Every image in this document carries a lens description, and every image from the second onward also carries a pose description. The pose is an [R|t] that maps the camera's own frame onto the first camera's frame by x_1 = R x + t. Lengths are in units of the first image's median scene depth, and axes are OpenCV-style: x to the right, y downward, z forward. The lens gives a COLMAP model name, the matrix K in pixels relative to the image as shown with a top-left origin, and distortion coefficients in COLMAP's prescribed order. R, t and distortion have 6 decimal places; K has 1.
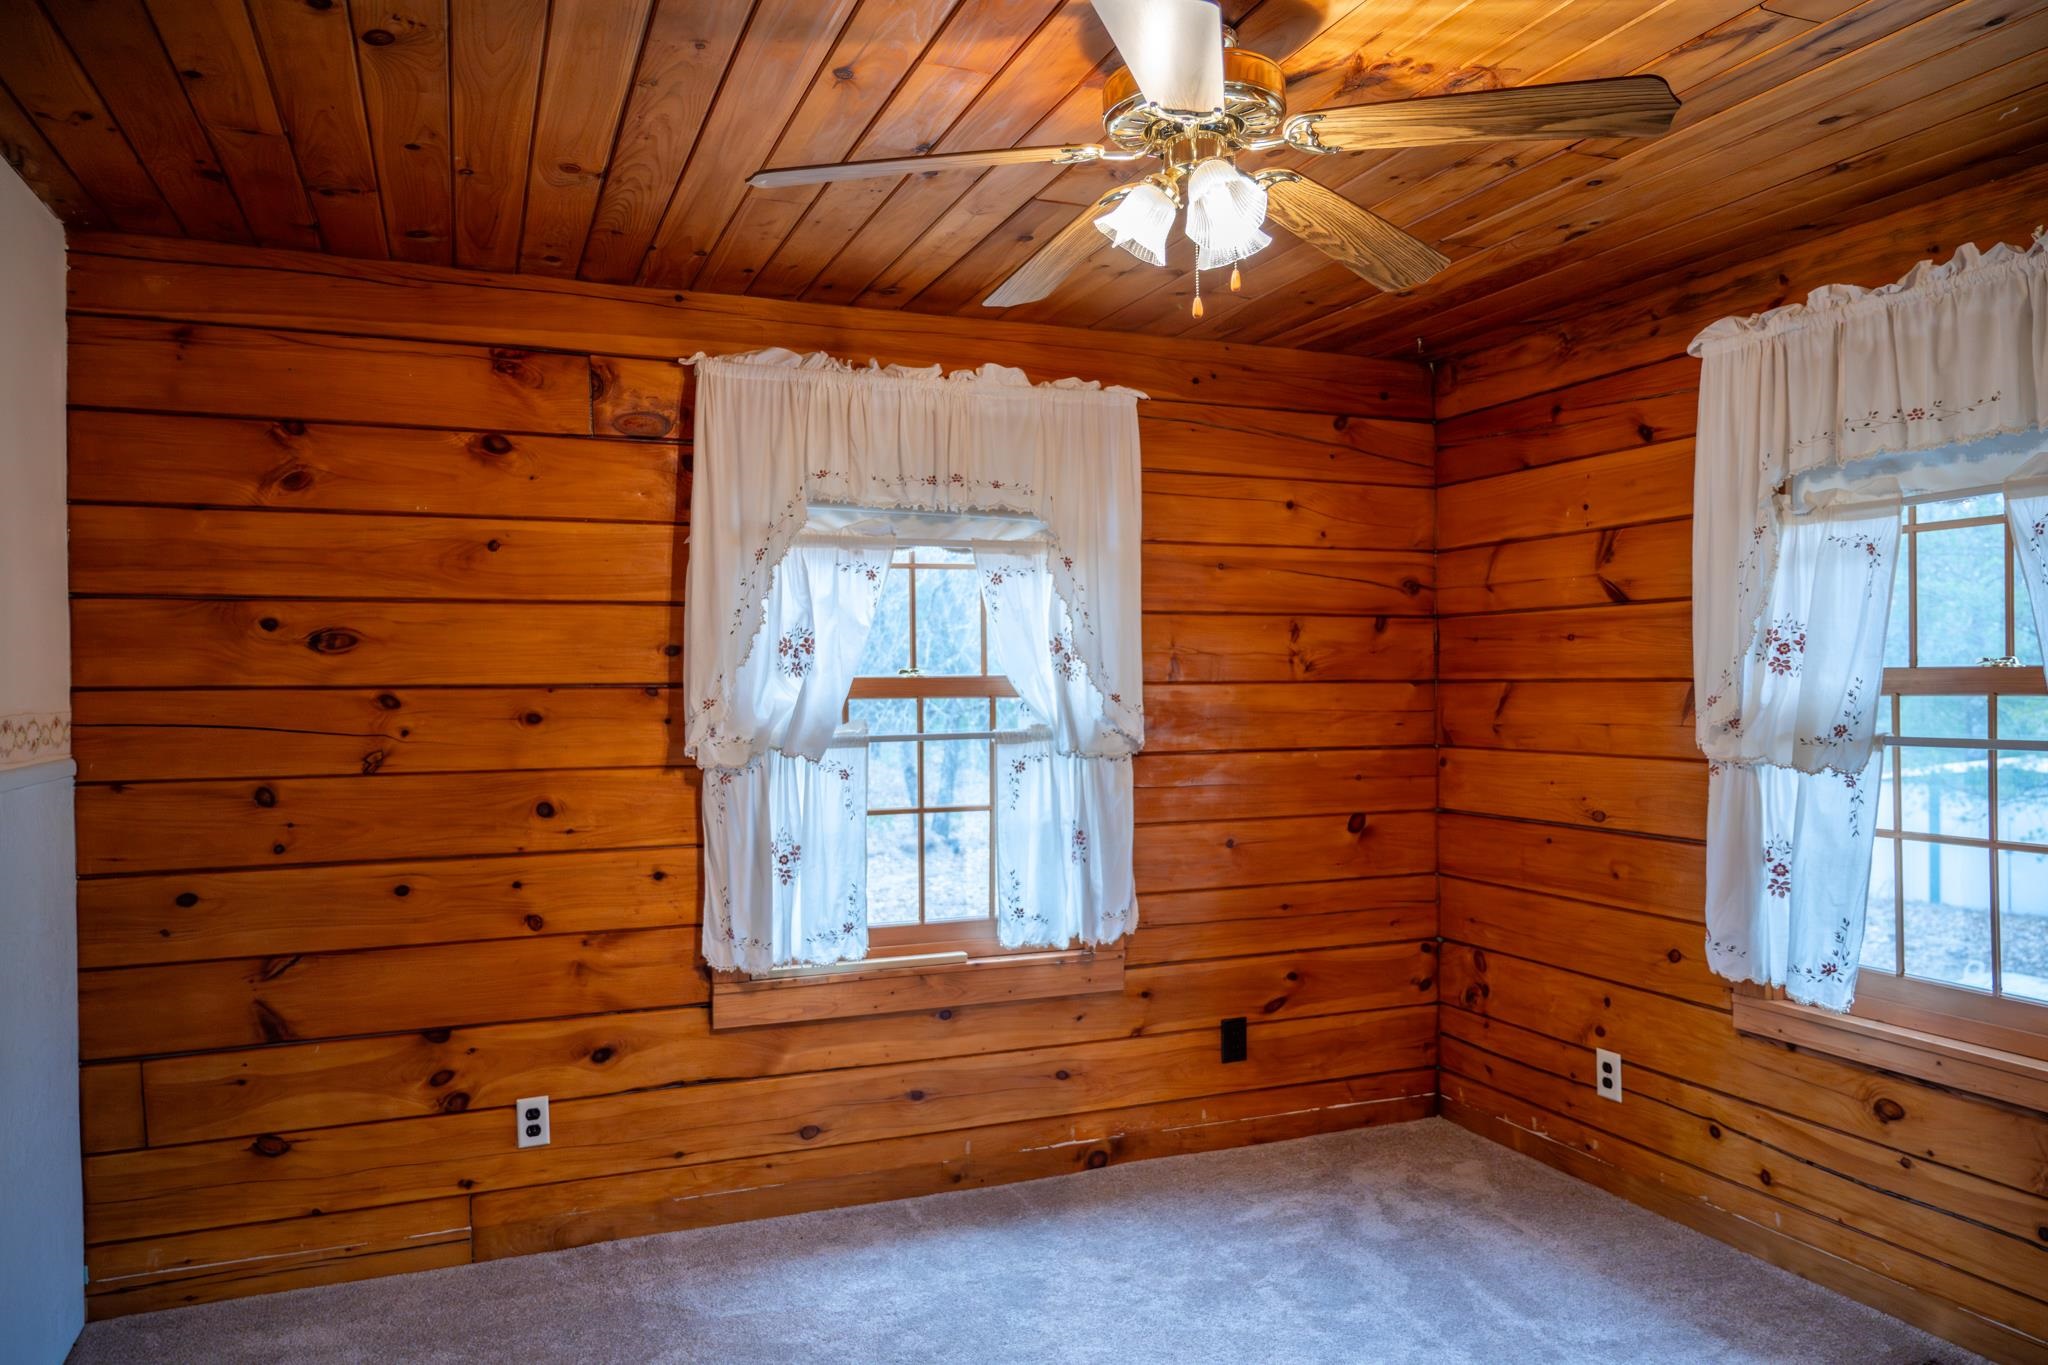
lens RADIAL K [[1376.6, 0, 1032.4], [0, 1376.6, 676.3], [0, 0, 1]] dist [-0.006299, -0.000785]
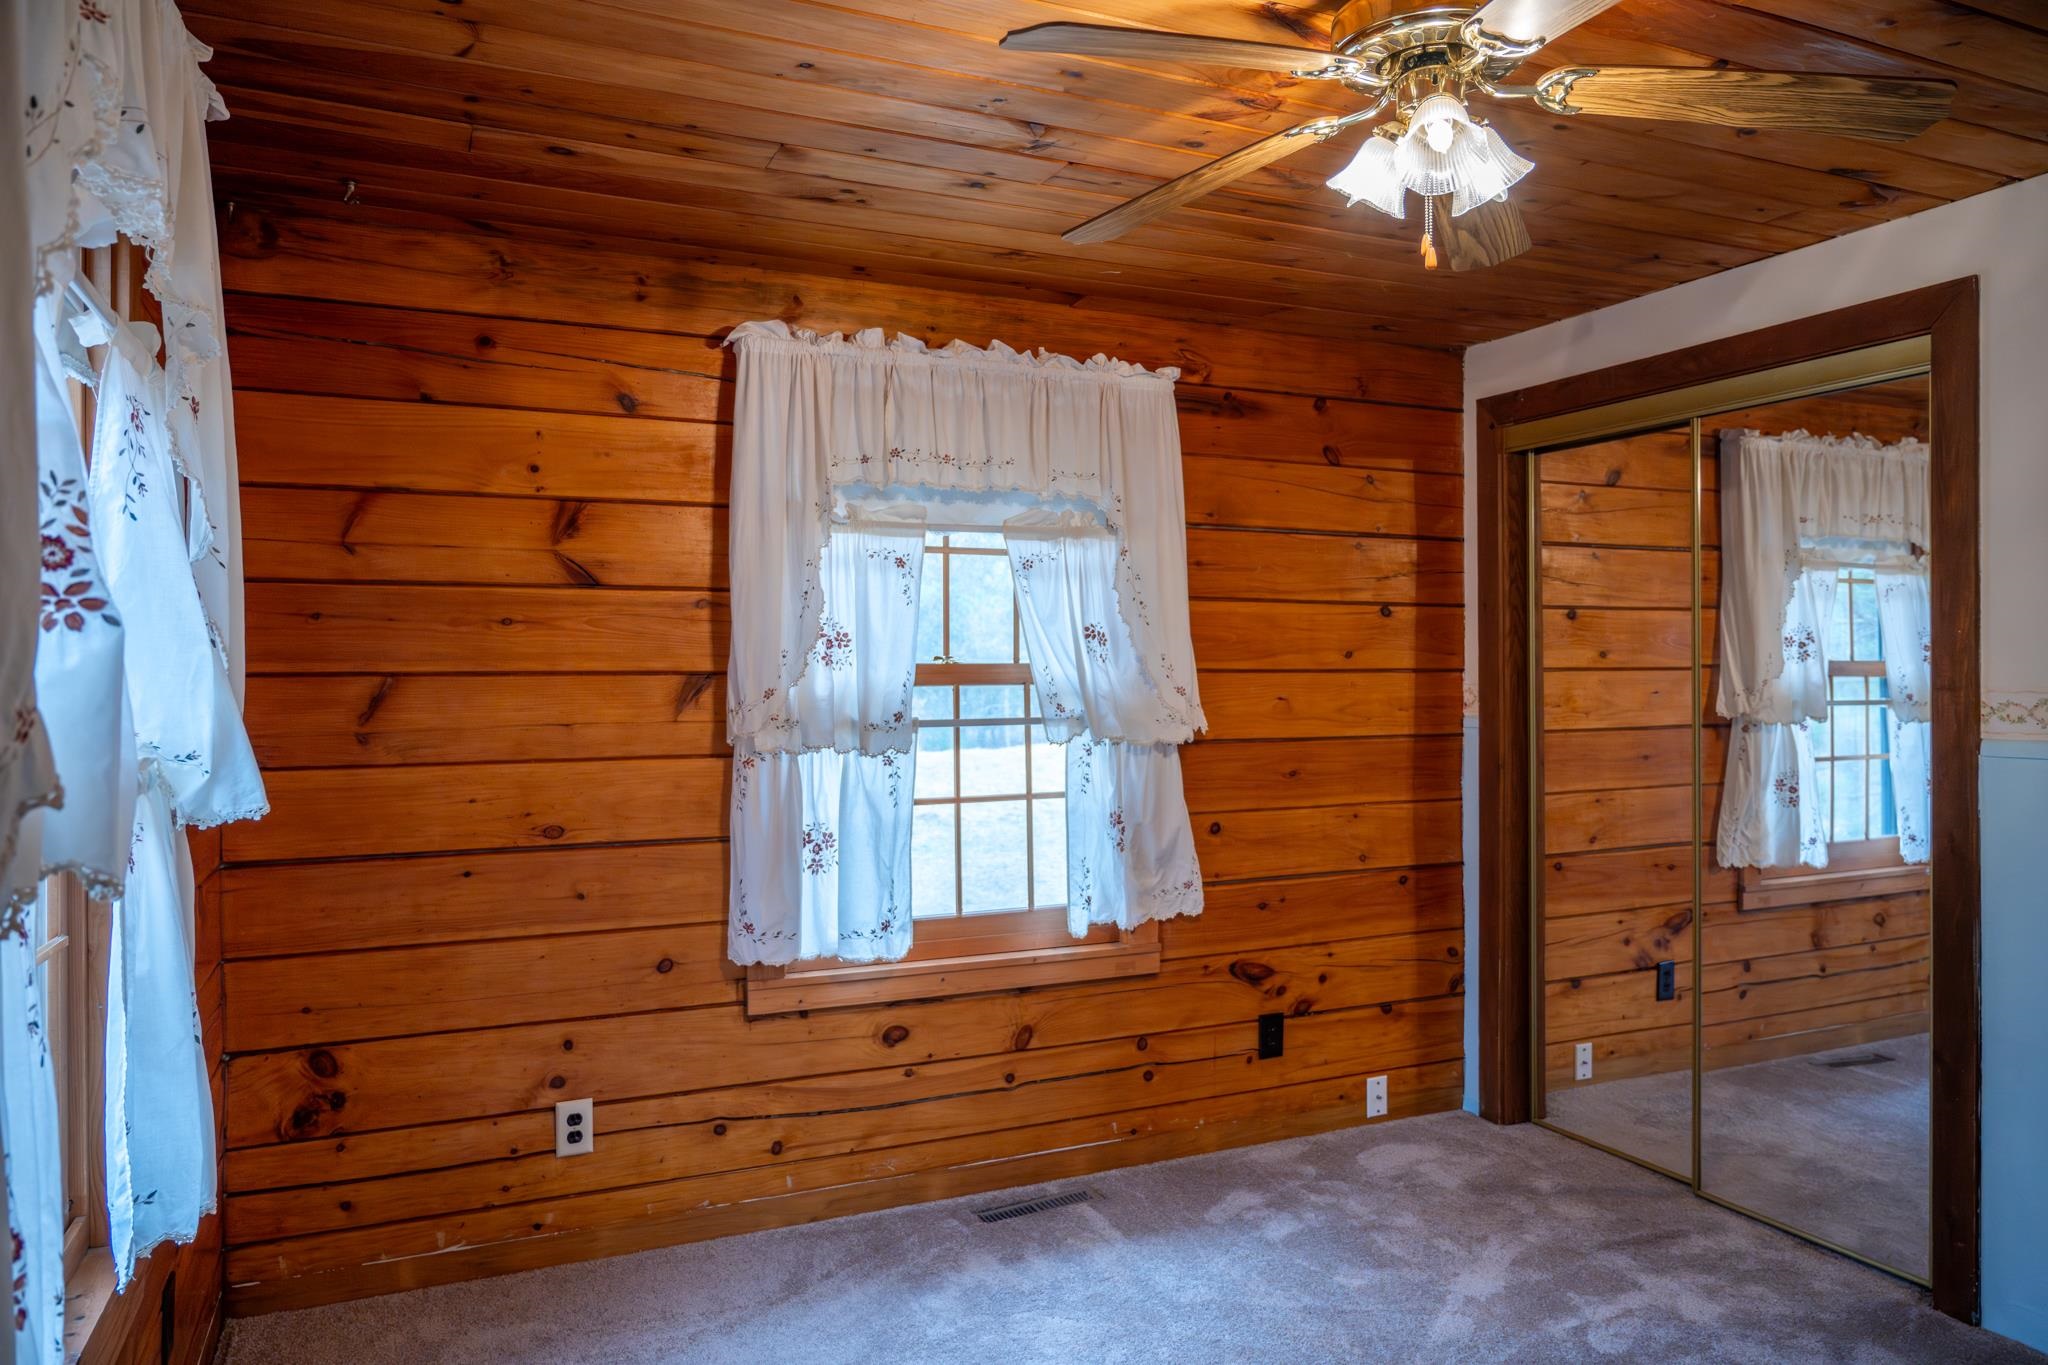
lens RADIAL K [[1365.9, 0, 1016.8], [0, 1365.9, 675.1], [0, 0, 1]] dist [-0.012836, 0.004522]
pose [[-0.032112, 0.010662, 0.999427, -0.522133], [0.001678, 0.999942, -0.010614, 0.015565], [-0.999483, 0.001336, -0.032128, 0.860179]]
